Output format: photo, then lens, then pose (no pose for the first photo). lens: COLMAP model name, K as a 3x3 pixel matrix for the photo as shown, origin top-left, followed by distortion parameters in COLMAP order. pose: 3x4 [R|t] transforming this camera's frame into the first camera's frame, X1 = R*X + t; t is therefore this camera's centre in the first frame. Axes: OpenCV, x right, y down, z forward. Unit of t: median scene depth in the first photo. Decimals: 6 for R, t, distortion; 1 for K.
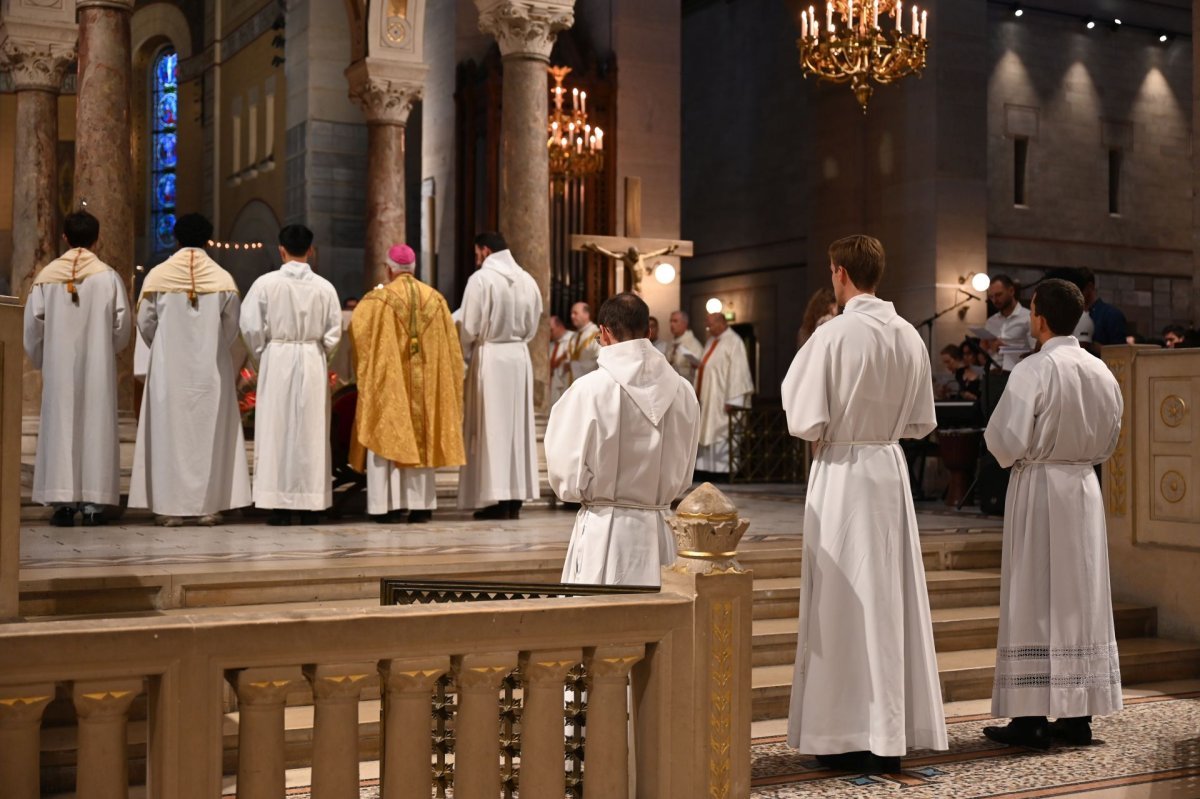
lens RADIAL K [[1586.7, 0, 607.5], [0, 1586.7, 390.7], [0, 0, 1]] dist [0.009138, 0.000000]
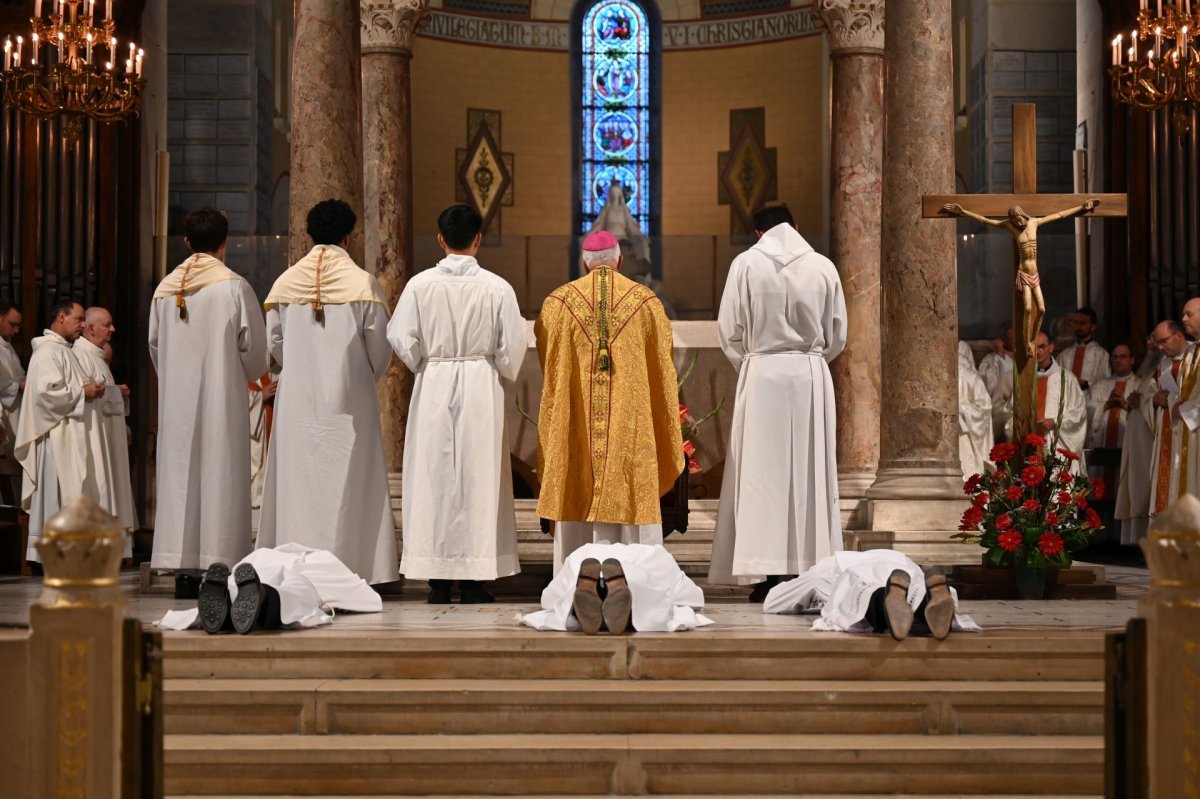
lens RADIAL K [[2411.6, 0, 615.3], [0, 2411.6, 415.2], [0, 0, 1]] dist [0.001713, 0.000000]
pose [[0.884239, -0.021208, -0.466552, 0.290182], [0.011805, 0.999664, -0.023067, 0.016286], [0.466885, 0.014889, 0.884193, 0.014906]]
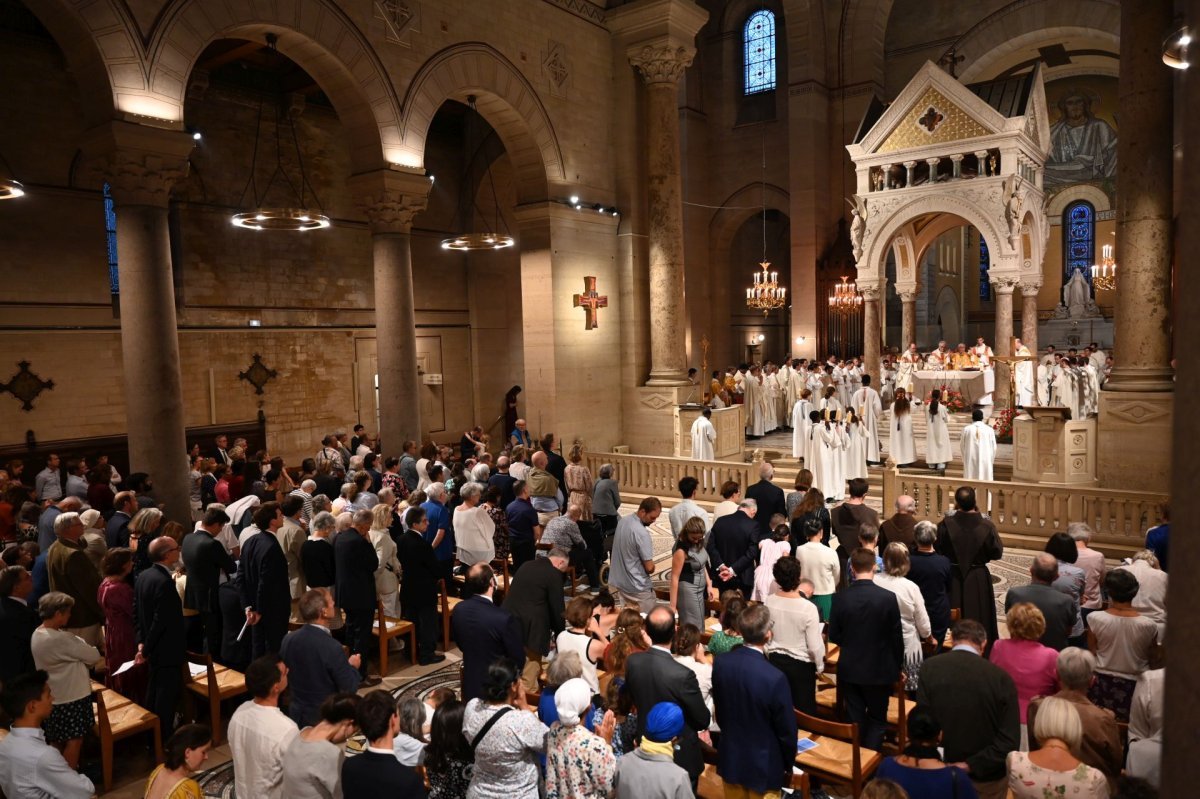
lens RADIAL K [[840.6, 0, 605.2], [0, 840.6, 400.3], [0, 0, 1]] dist [-0.001687, 0.006261]
pose [[0.432827, 0.046559, -0.900274, 0.990590], [0.047613, 0.996091, 0.074405, -0.146405], [0.900219, -0.075069, 0.428919, -0.364669]]
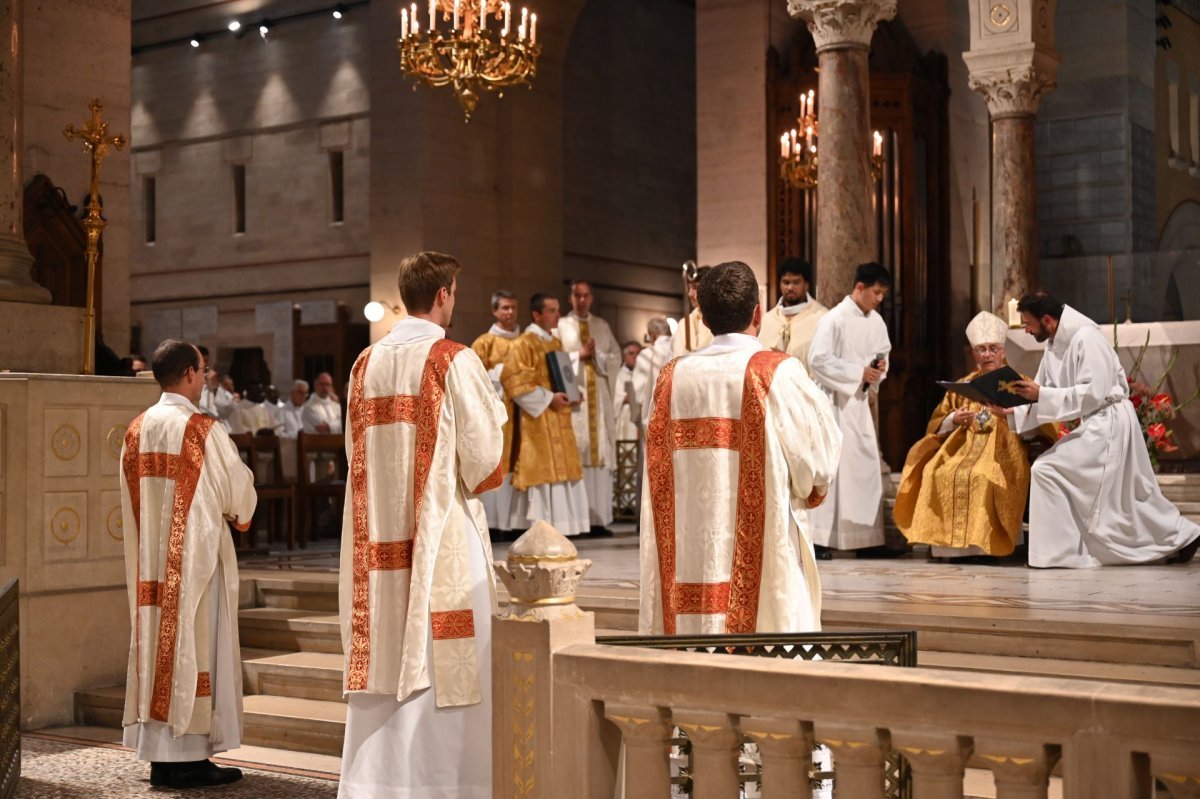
lens RADIAL K [[1745.8, 0, 595.1], [0, 1745.8, 409.2], [0, 0, 1]] dist [-0.004217, 0.000000]
pose [[0.456444, -0.028900, -0.889283, 0.486692], [0.024379, 0.999503, -0.019969, 0.007057], [0.889418, -0.012565, 0.456922, 0.276668]]
